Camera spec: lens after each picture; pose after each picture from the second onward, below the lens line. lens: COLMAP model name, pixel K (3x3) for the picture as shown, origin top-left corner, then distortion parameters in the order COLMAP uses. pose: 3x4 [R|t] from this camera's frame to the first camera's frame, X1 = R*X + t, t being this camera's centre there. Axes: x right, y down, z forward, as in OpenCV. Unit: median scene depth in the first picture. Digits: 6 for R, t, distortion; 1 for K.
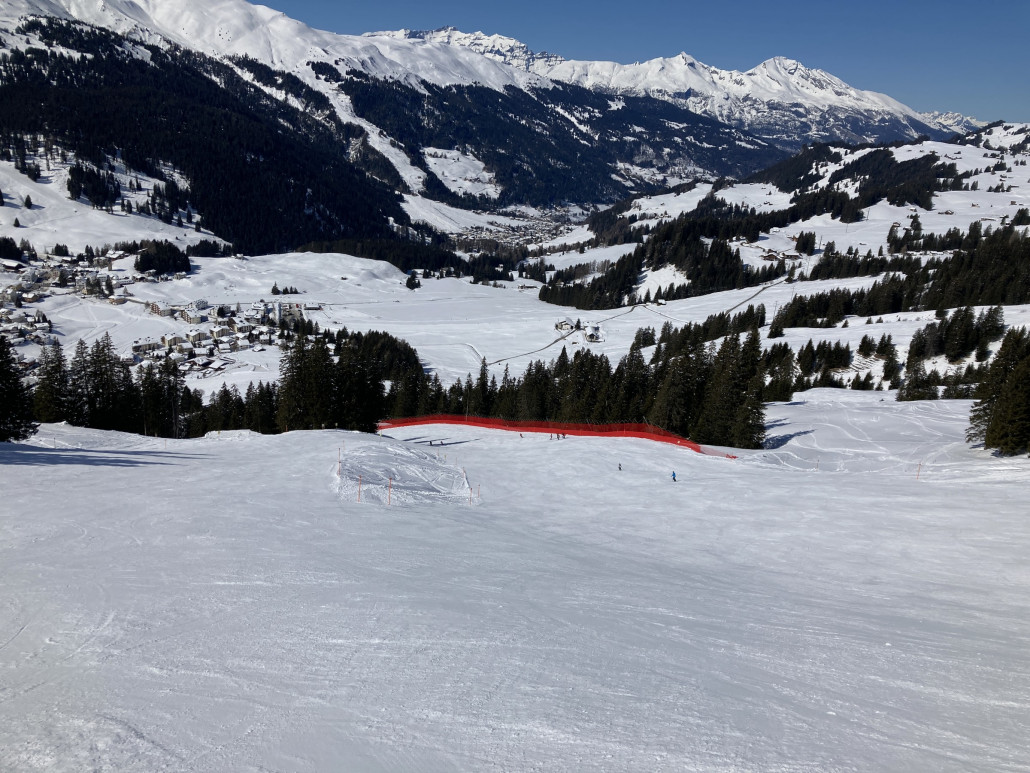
lens RADIAL K [[816.0, 0, 510.4], [0, 816.0, 389.9], [0, 0, 1]] dist [0.020050, -0.006319]
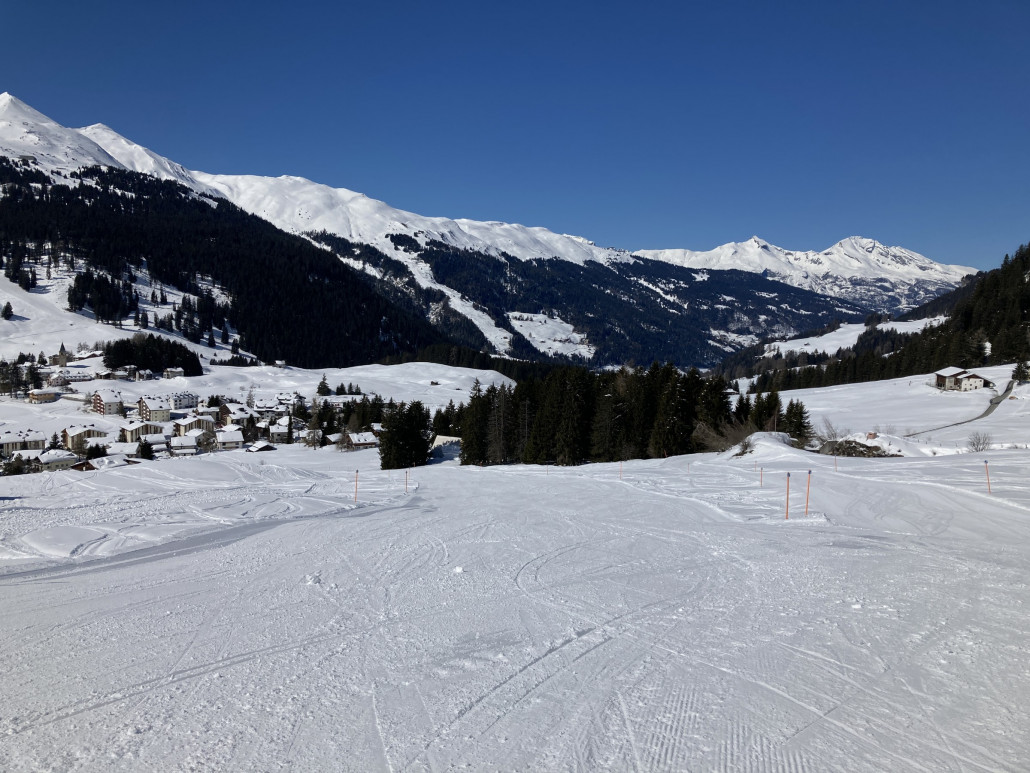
lens RADIAL K [[816.0, 0, 497.7], [0, 816.0, 408.4], [0, 0, 1]] dist [0.020050, -0.006319]
pose [[0.994760, -0.028996, -0.098035, -0.028152], [0.007657, 0.977373, -0.211386, 0.004527], [0.101946, 0.209528, 0.972474, 0.118524]]
